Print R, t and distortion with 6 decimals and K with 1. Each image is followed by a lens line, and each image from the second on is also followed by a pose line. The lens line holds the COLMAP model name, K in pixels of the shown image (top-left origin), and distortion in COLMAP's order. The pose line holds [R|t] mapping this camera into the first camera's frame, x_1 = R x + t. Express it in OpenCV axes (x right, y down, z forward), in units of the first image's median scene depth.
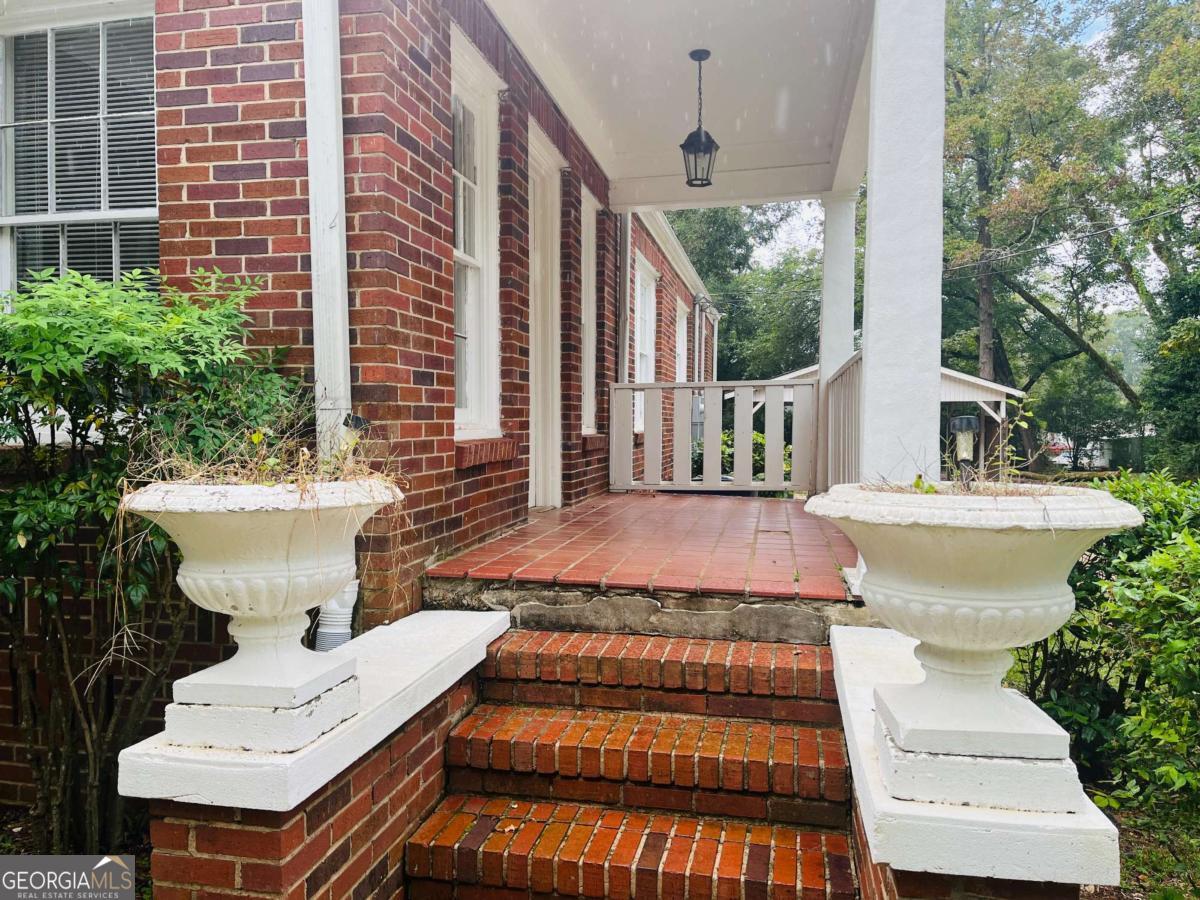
lens RADIAL K [[910.9, 0, 589.0], [0, 910.9, 440.8], [0, 0, 1]] dist [0.074550, -0.087720]
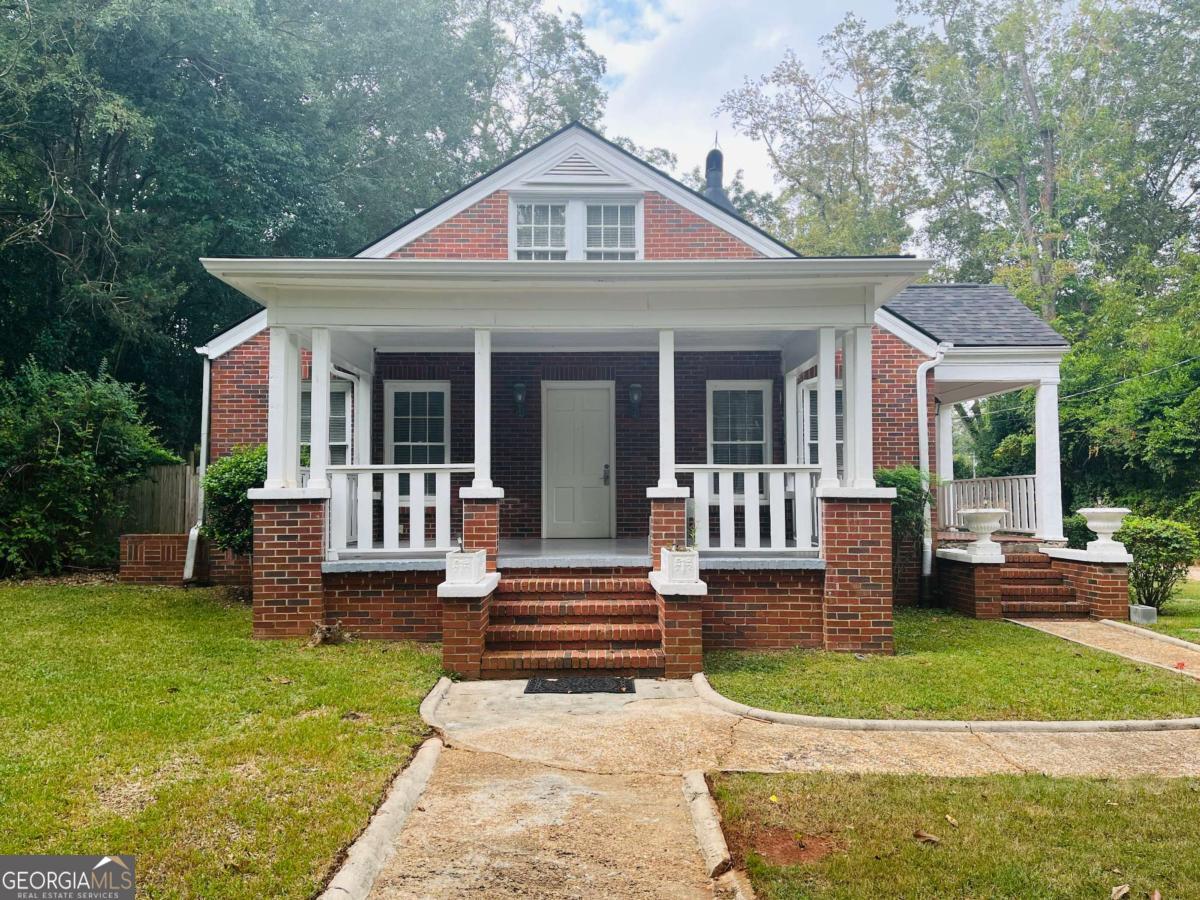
lens RADIAL K [[910.9, 0, 599.9], [0, 910.9, 448.7], [0, 0, 1]] dist [0.074550, -0.087720]
pose [[0.976306, 0.008458, 0.216230, -2.439621], [0.007809, 0.997208, -0.074264, 0.048492], [-0.216255, 0.074193, 0.973514, -2.506827]]
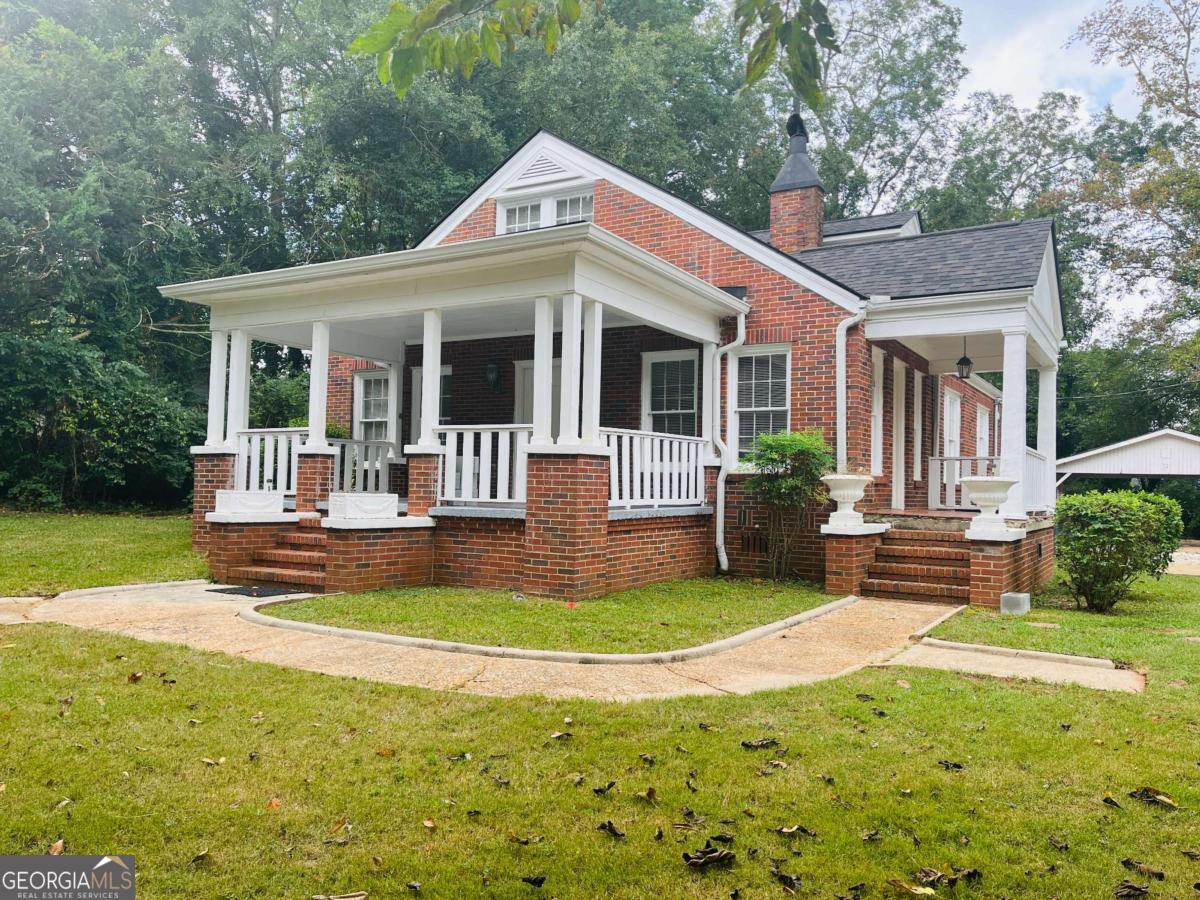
lens RADIAL K [[910.9, 0, 604.7], [0, 910.9, 451.9], [0, 0, 1]] dist [0.074550, -0.087720]
pose [[0.944746, 0.006970, -0.327728, 0.025597], [-0.028642, 0.997705, -0.061347, 0.166395], [0.326549, 0.067344, 0.942778, -2.692229]]
